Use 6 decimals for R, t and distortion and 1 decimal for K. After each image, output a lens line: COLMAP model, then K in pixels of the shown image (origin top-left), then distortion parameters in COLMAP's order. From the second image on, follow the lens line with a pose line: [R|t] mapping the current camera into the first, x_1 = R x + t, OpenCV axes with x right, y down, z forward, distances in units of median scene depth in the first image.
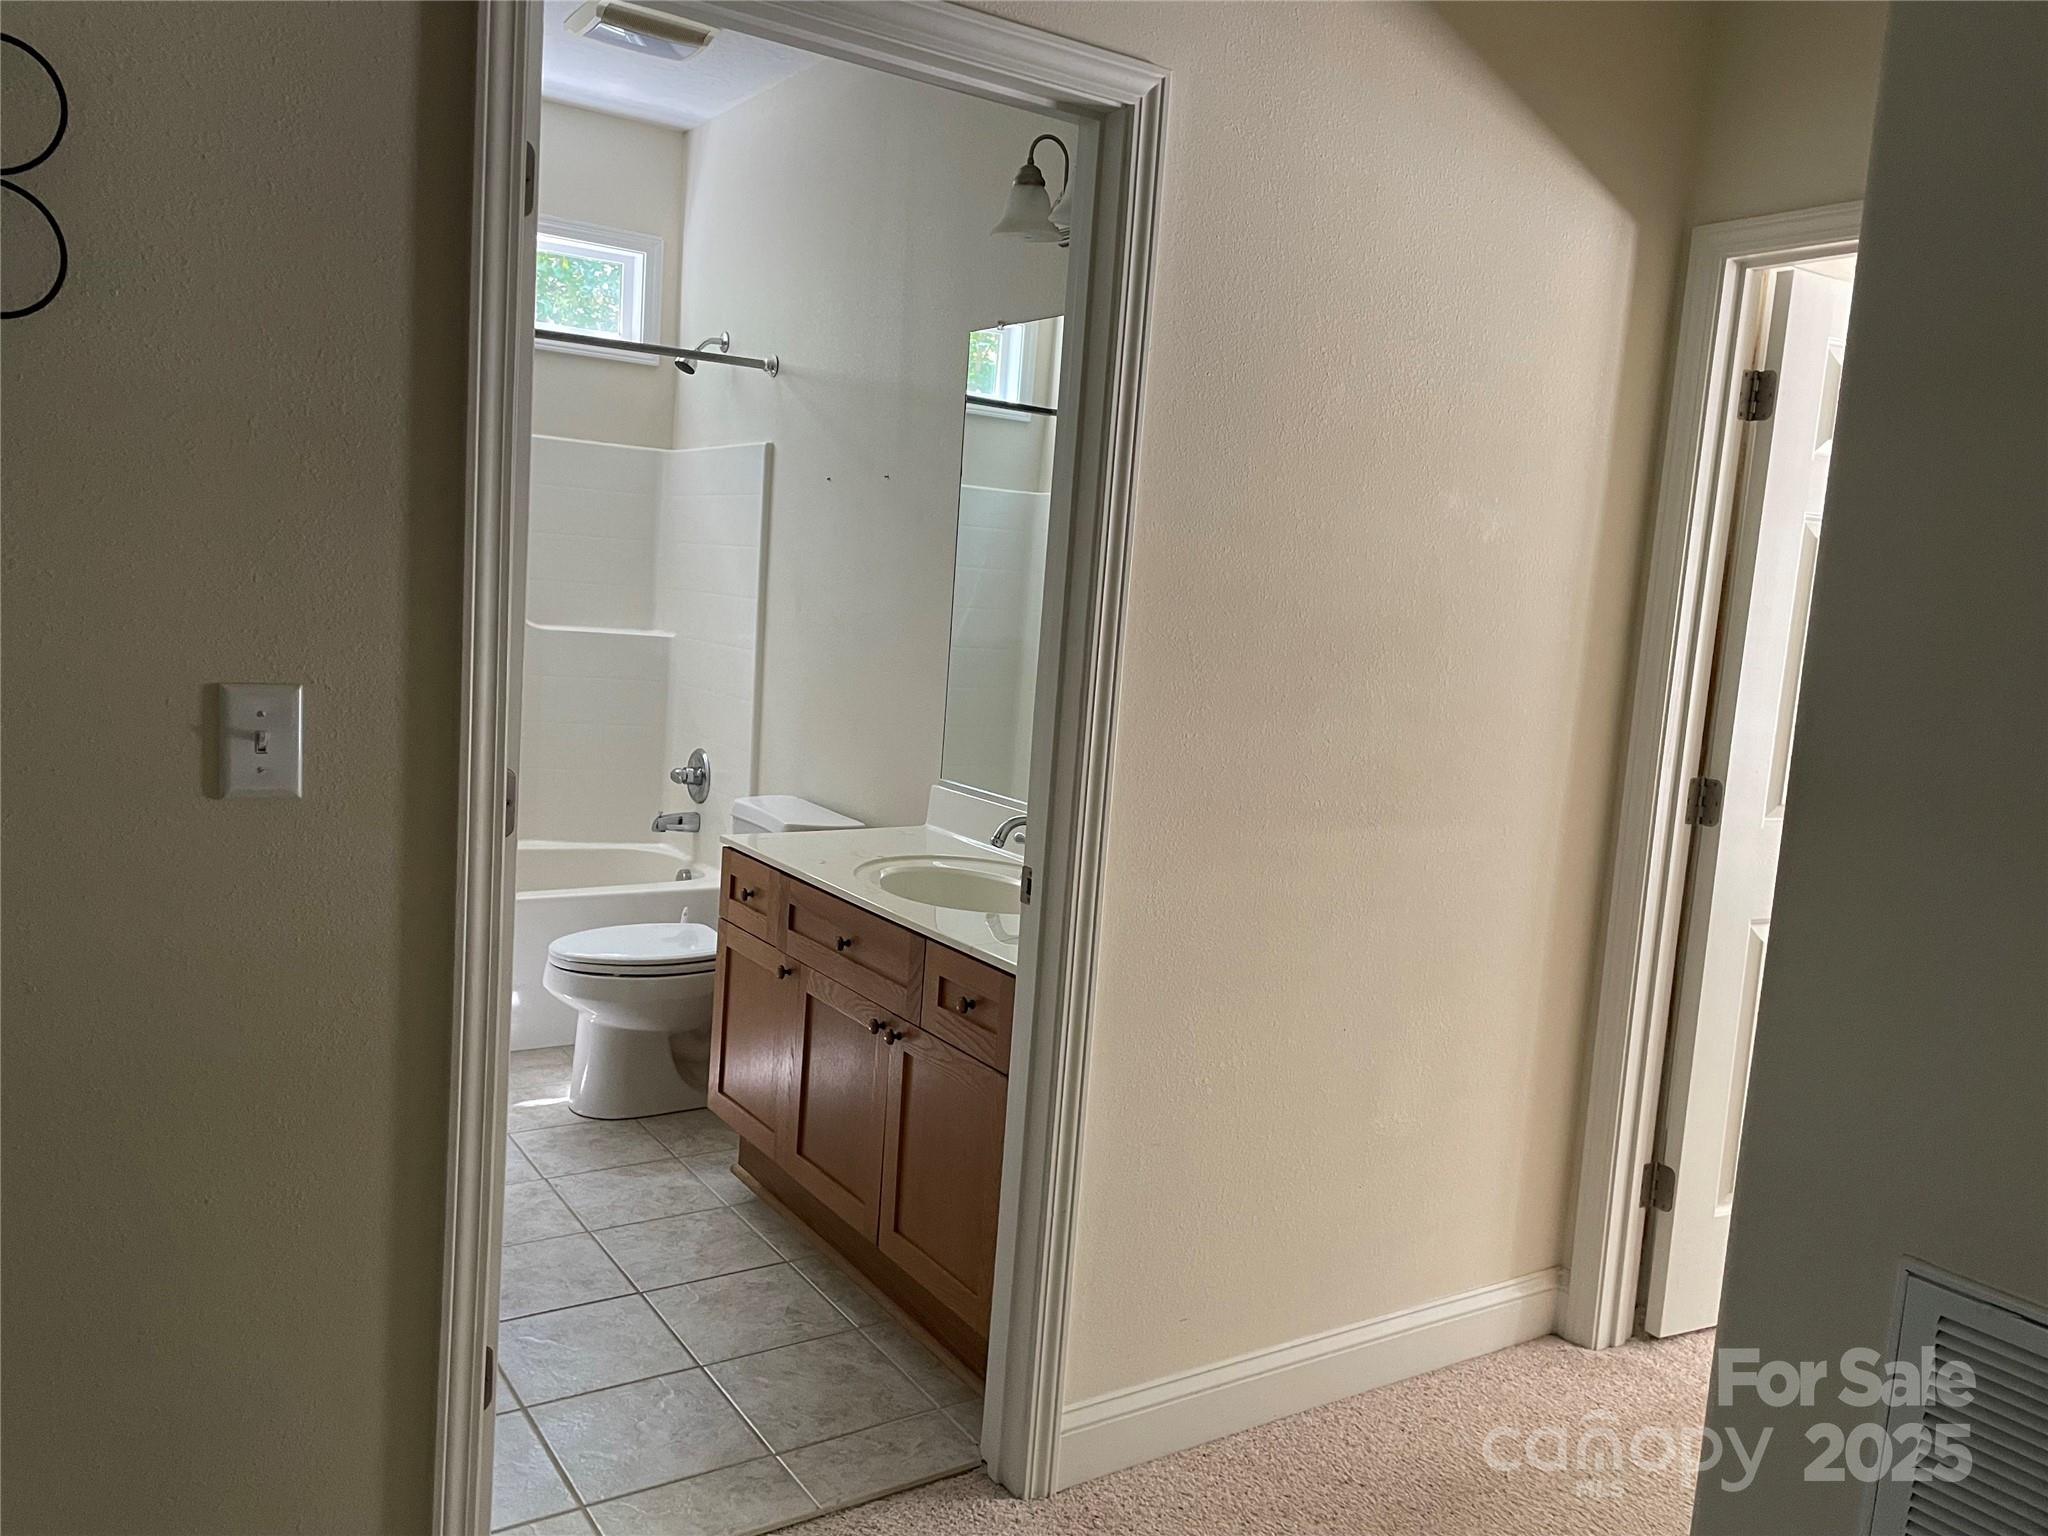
lens RADIAL K [[1550.6, 0, 1019.0], [0, 1550.6, 774.1], [0, 0, 1]] dist [0.083675, -0.104265]
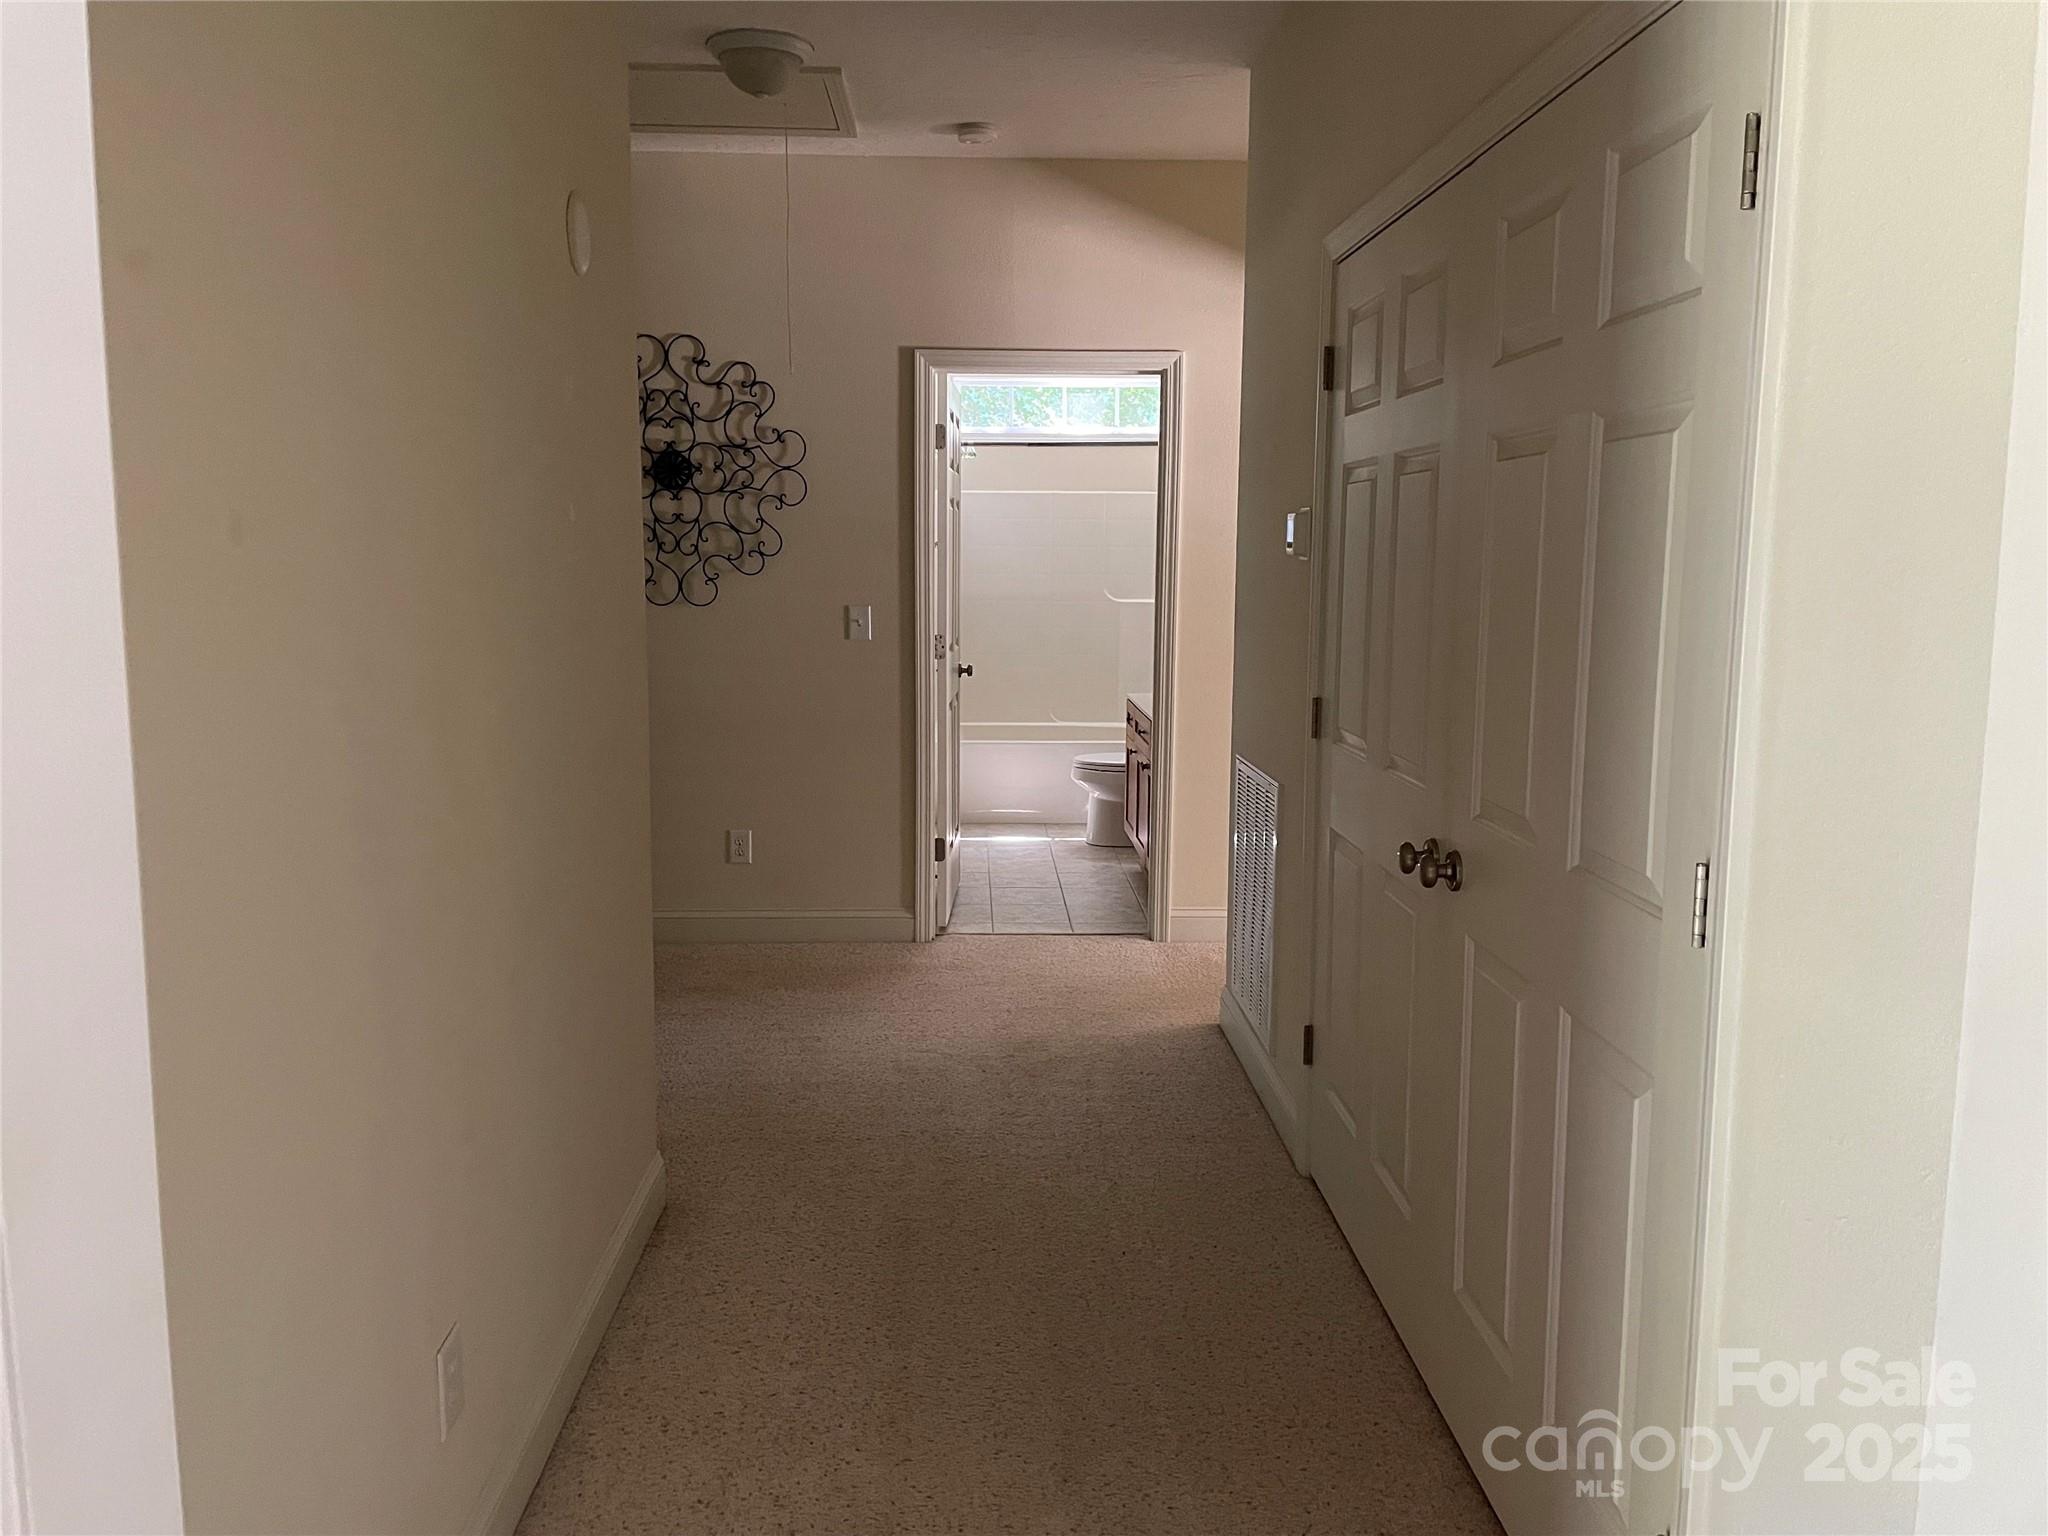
lens RADIAL K [[1550.6, 0, 1026.9], [0, 1550.6, 762.8], [0, 0, 1]] dist [0.083675, -0.104265]
pose [[0.859558, 0.008723, -0.510964, 1.425938], [-0.008499, 0.999960, 0.002775, 0.249688], [0.510968, 0.001958, 0.859598, -1.559040]]
